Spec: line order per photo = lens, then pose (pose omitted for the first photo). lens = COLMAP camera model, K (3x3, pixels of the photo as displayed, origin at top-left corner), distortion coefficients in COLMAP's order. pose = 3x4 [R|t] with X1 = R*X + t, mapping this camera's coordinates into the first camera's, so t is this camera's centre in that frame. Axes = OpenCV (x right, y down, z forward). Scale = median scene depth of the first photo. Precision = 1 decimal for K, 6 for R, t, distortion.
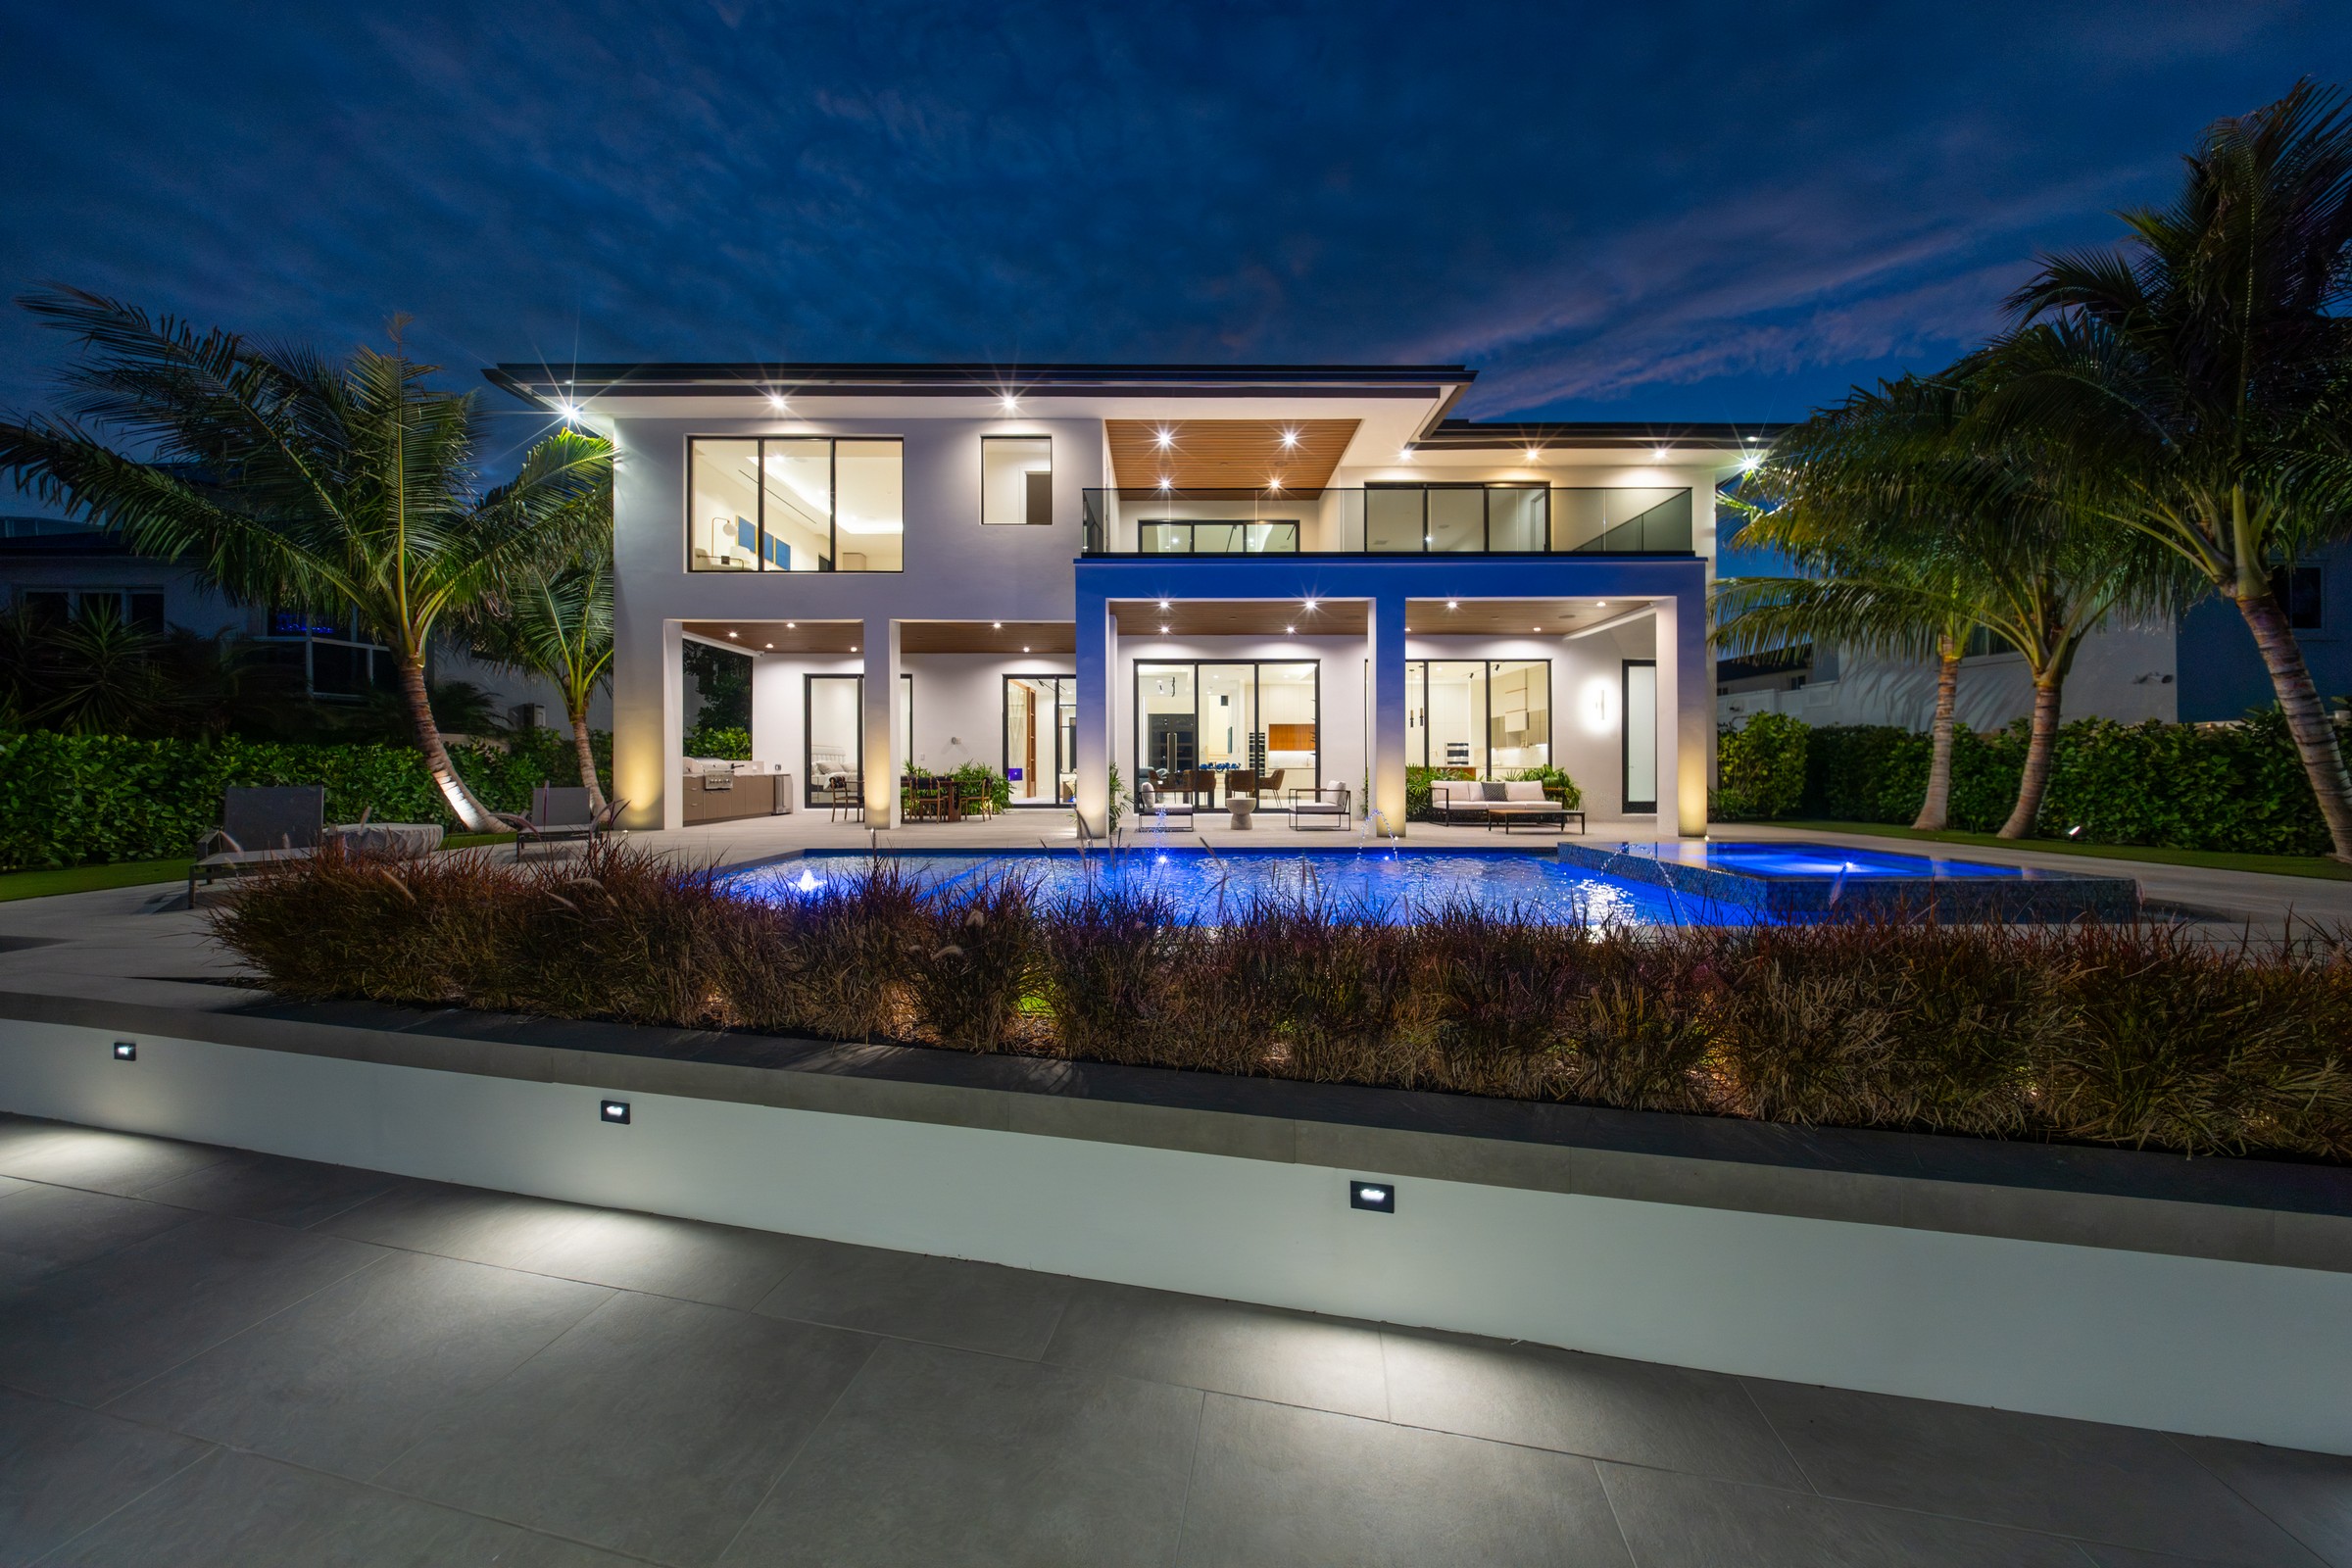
lens RADIAL K [[718.6, 0, 1175.7], [0, 718.6, 768.5], [0, 0, 1]] dist [-0.000473, -0.000046]
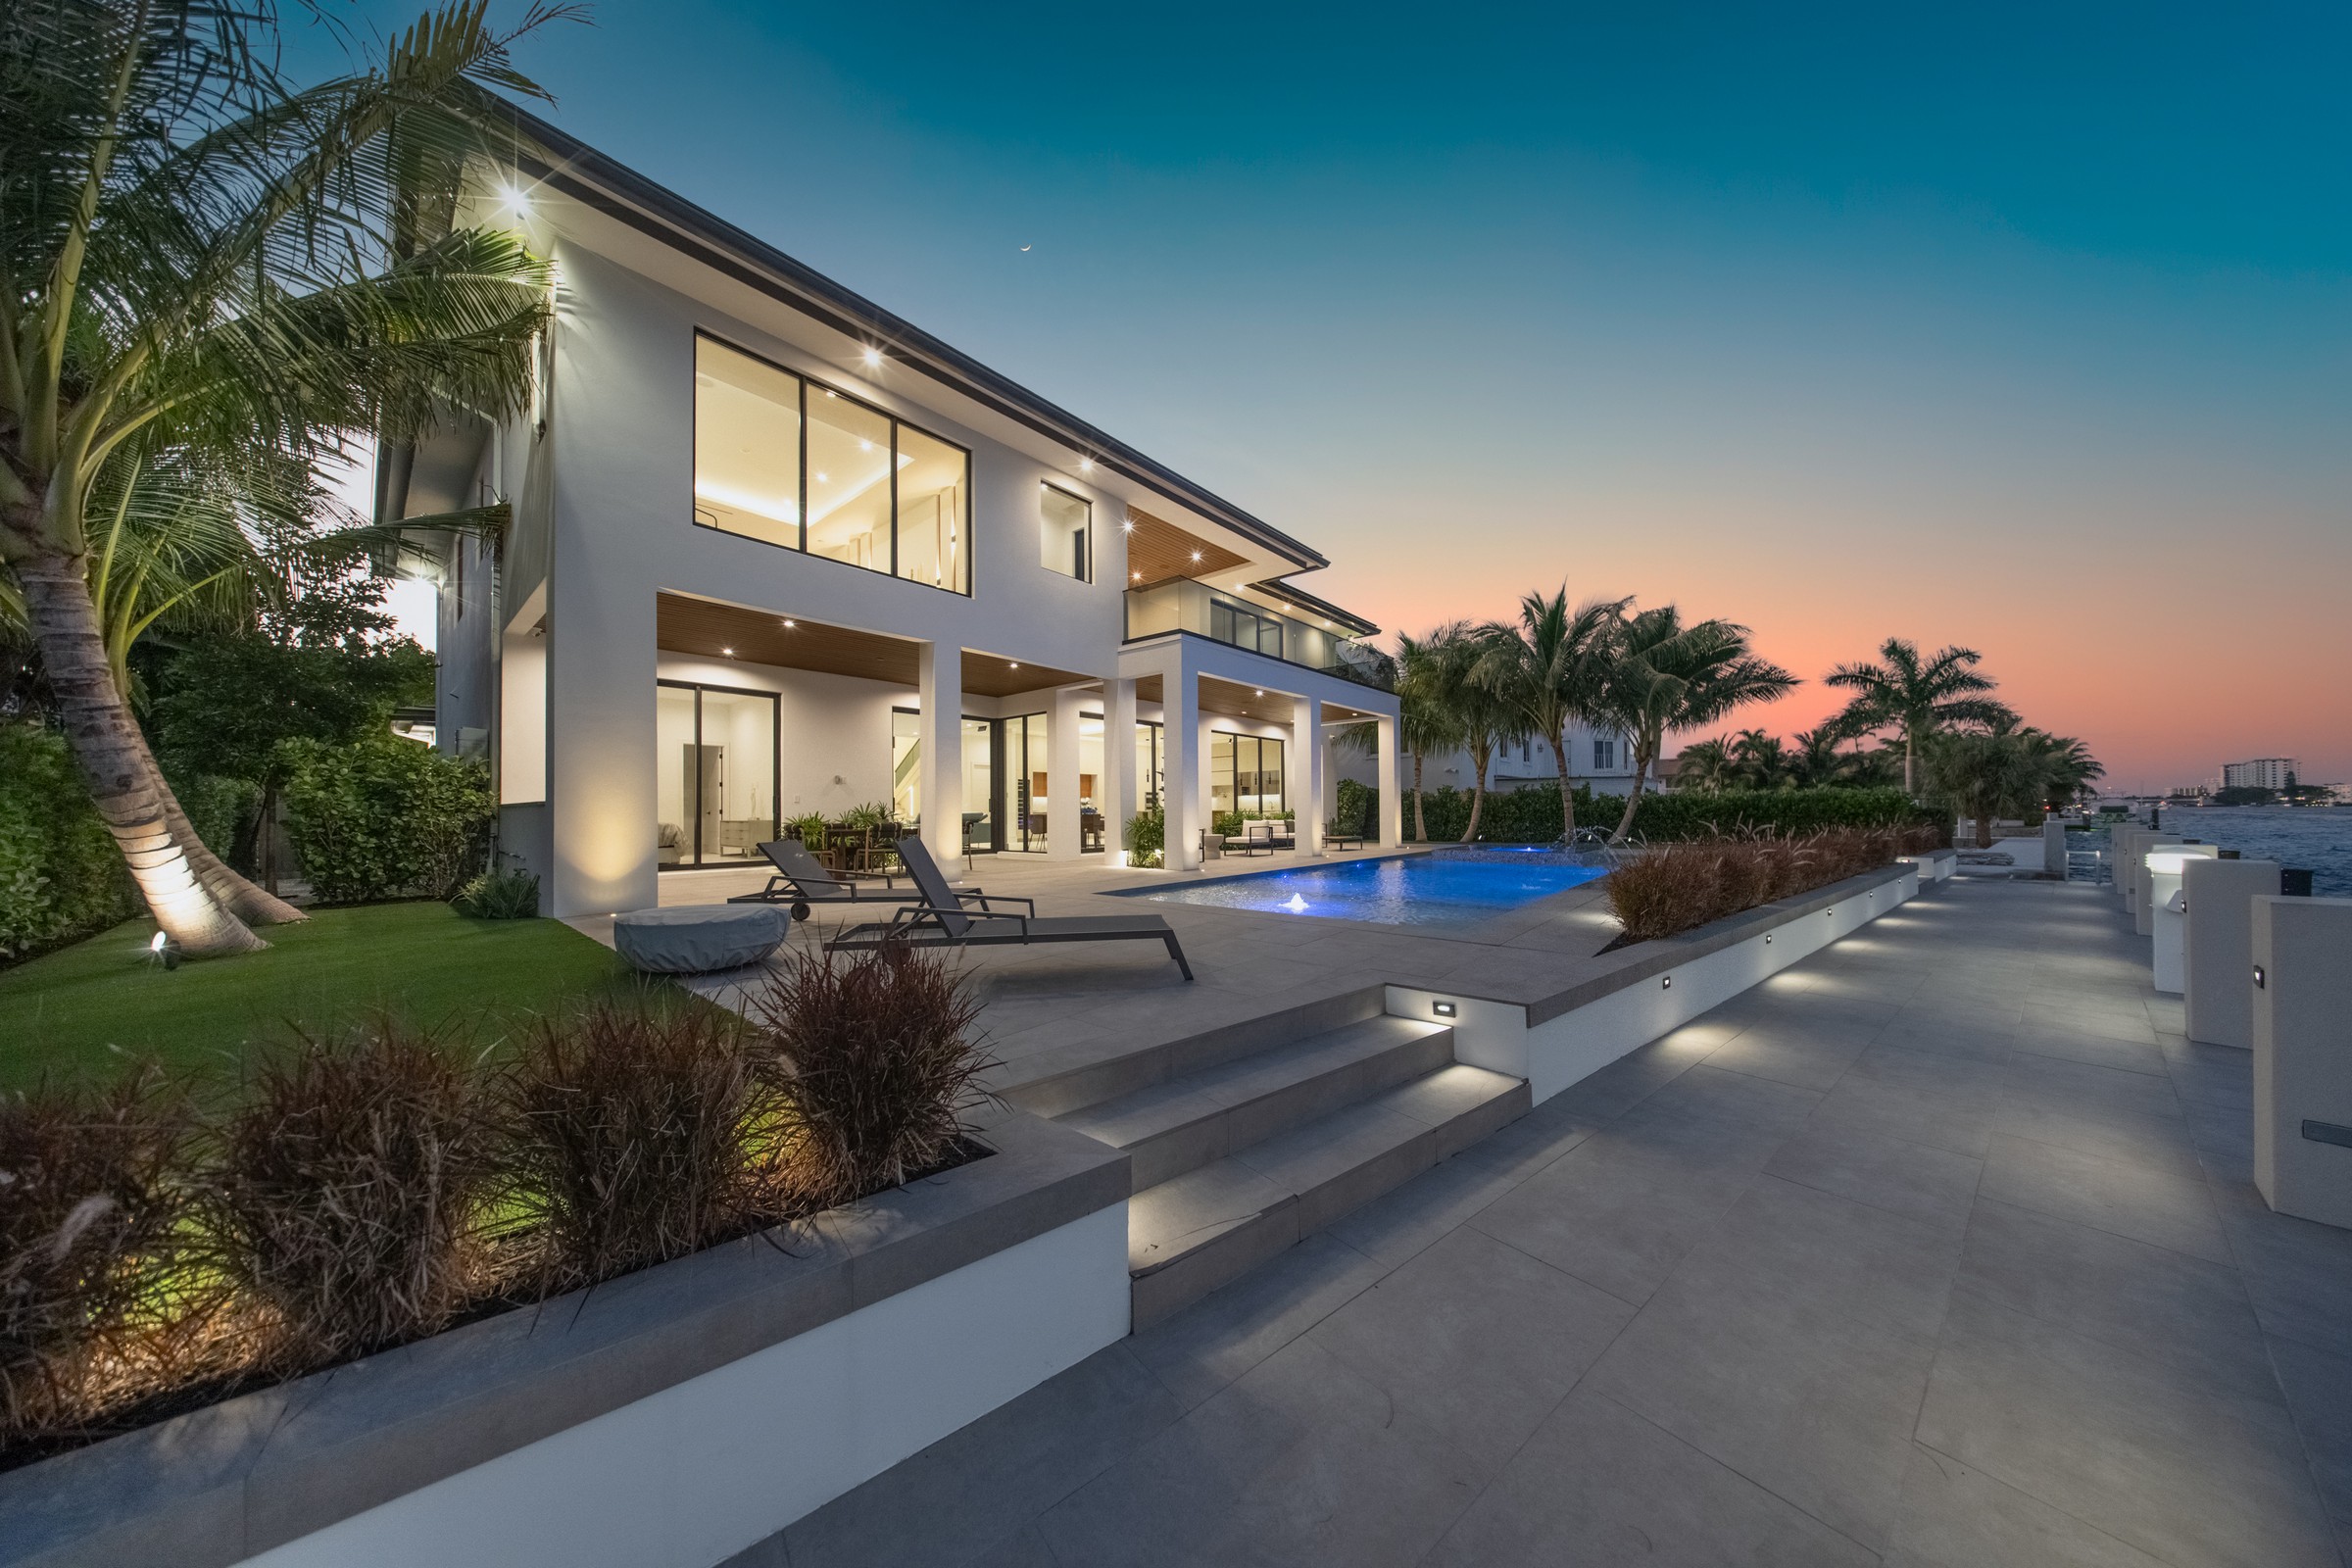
lens RADIAL K [[700.4, 0, 1174.3], [0, 700.4, 810.9], [0, 0, 1]] dist [-0.000064, 0.000004]
pose [[0.659474, -0.002376, 0.751724, -0.865720], [0.003548, 0.999994, 0.000048, -0.002632], [-0.751719, 0.002636, 0.659478, 0.219486]]
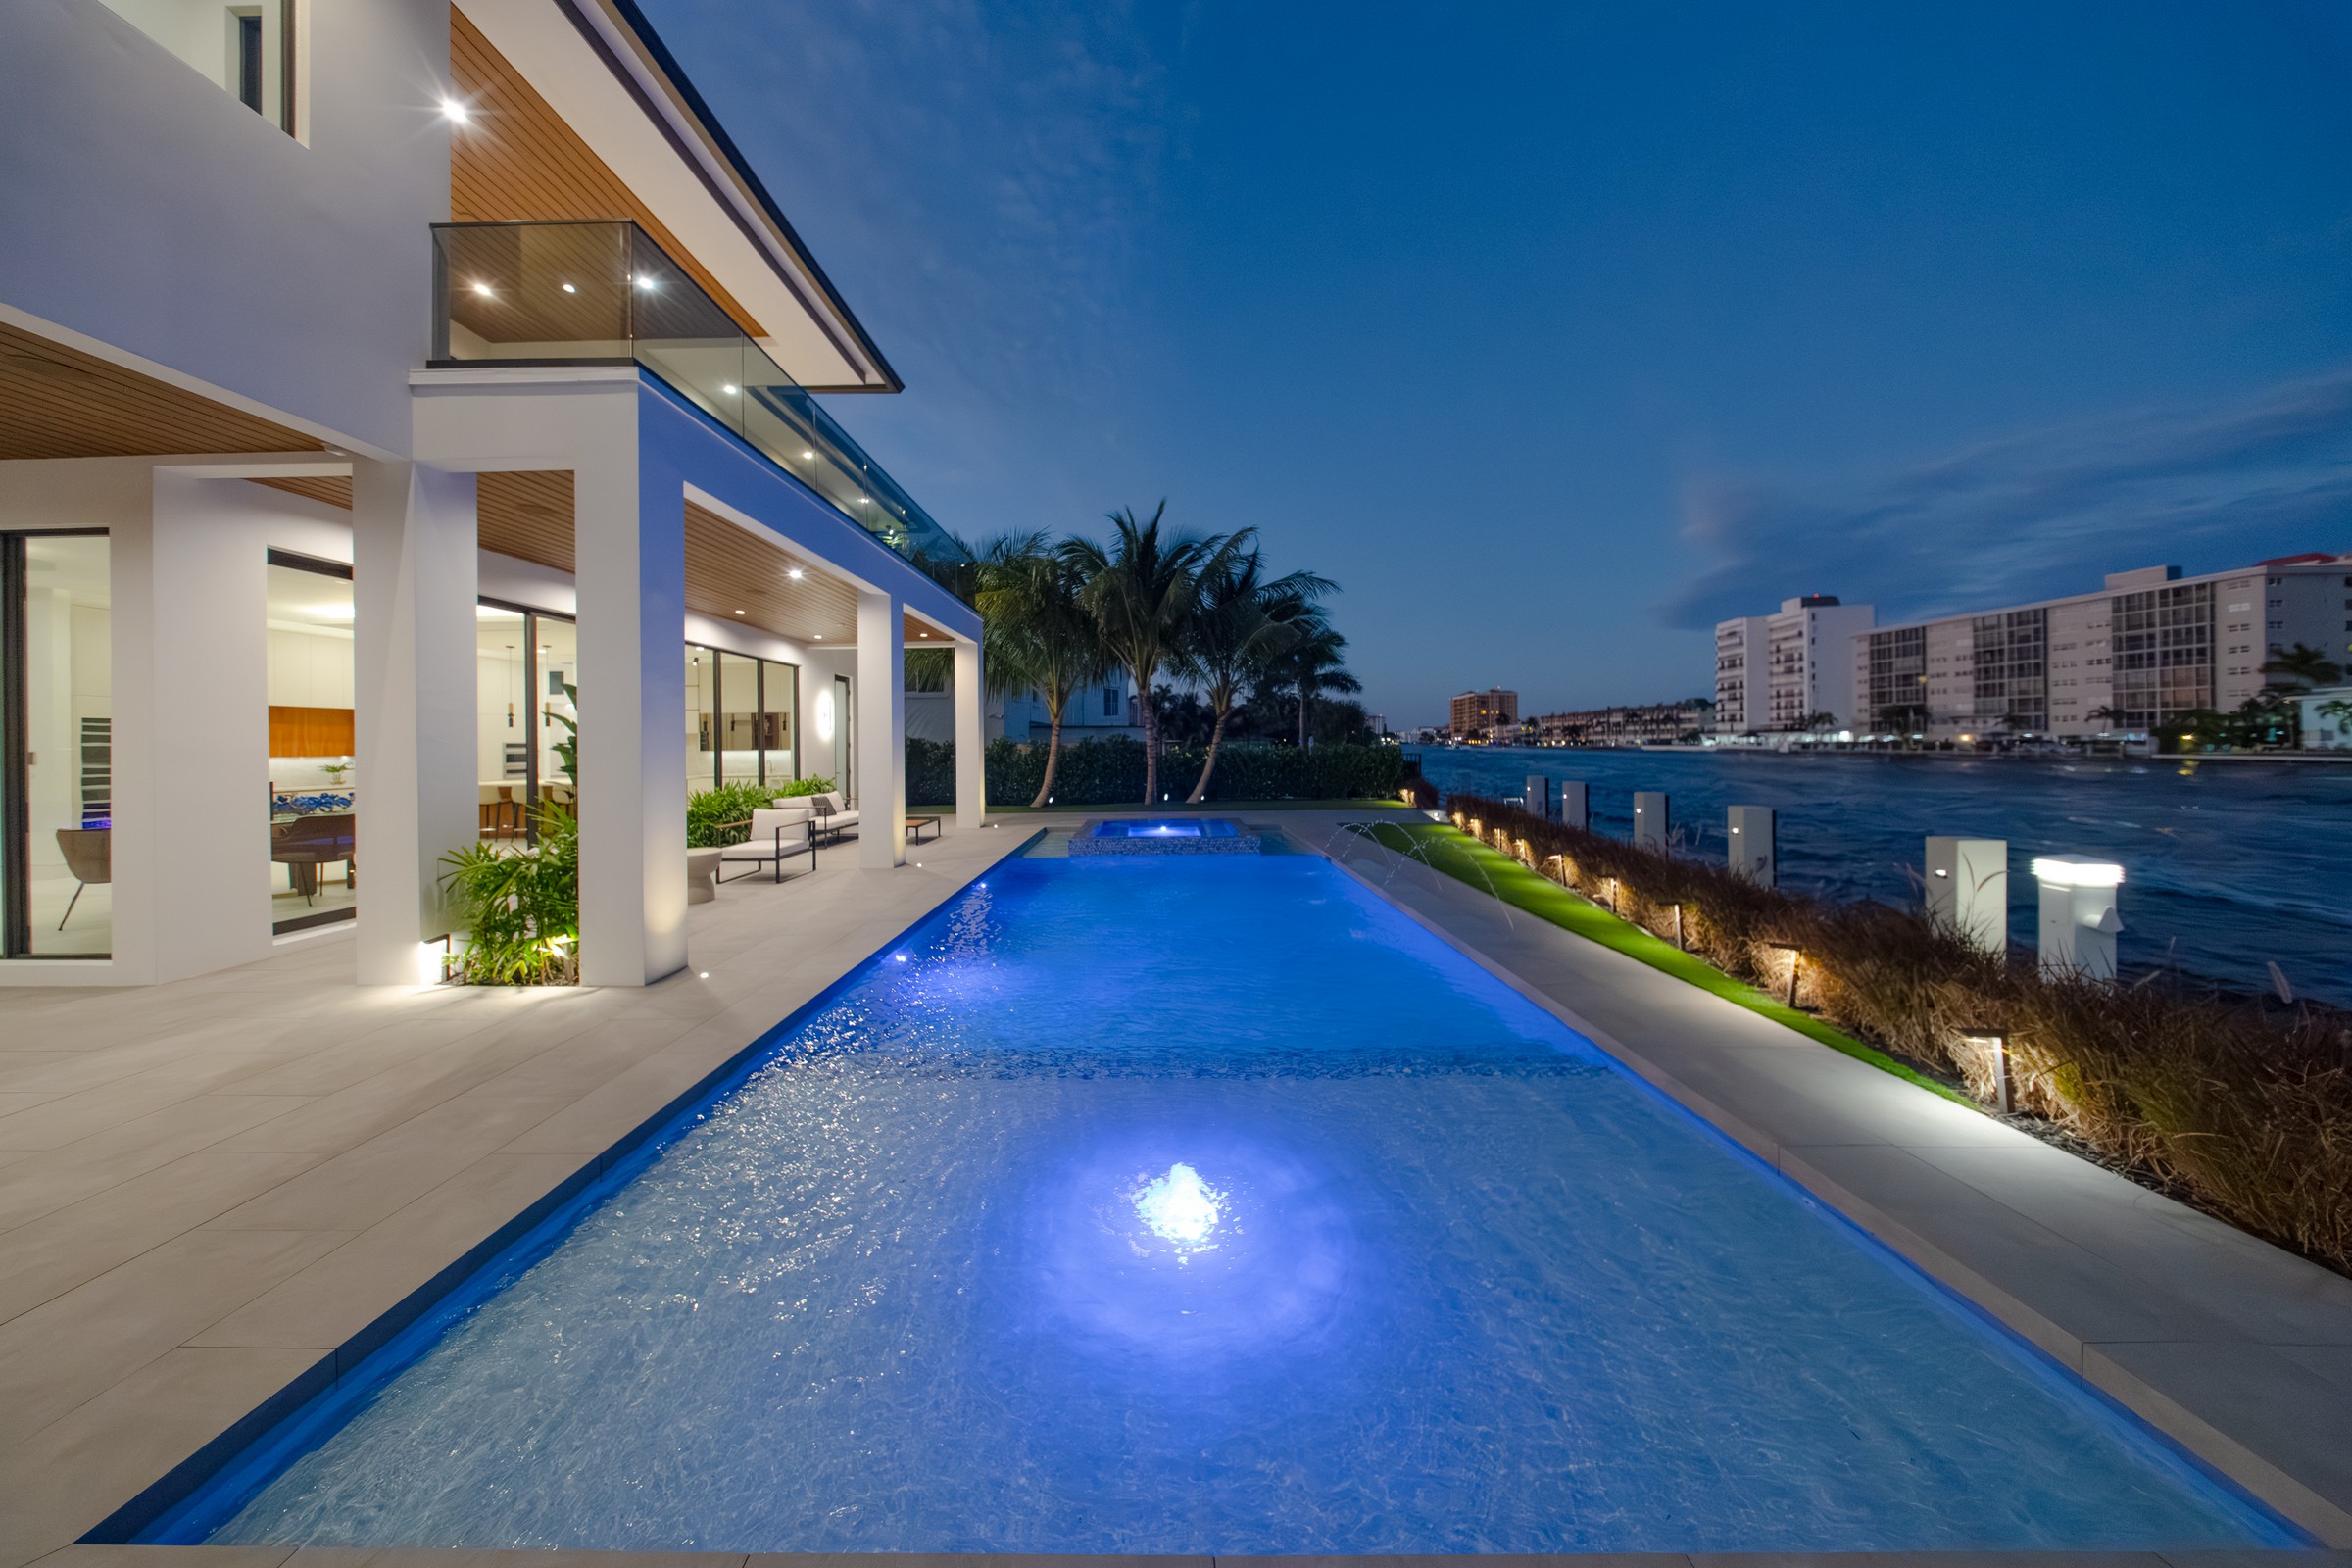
lens RADIAL K [[723.9, 0, 1164.9], [0, 723.9, 745.4], [0, 0, 1]] dist [0.000390, 0.000003]
pose [[0.018551, 0.001975, 0.999826, -0.514935], [0.003490, 0.999992, -0.002040, -0.043450], [-0.999822, 0.003527, 0.018544, 0.560328]]
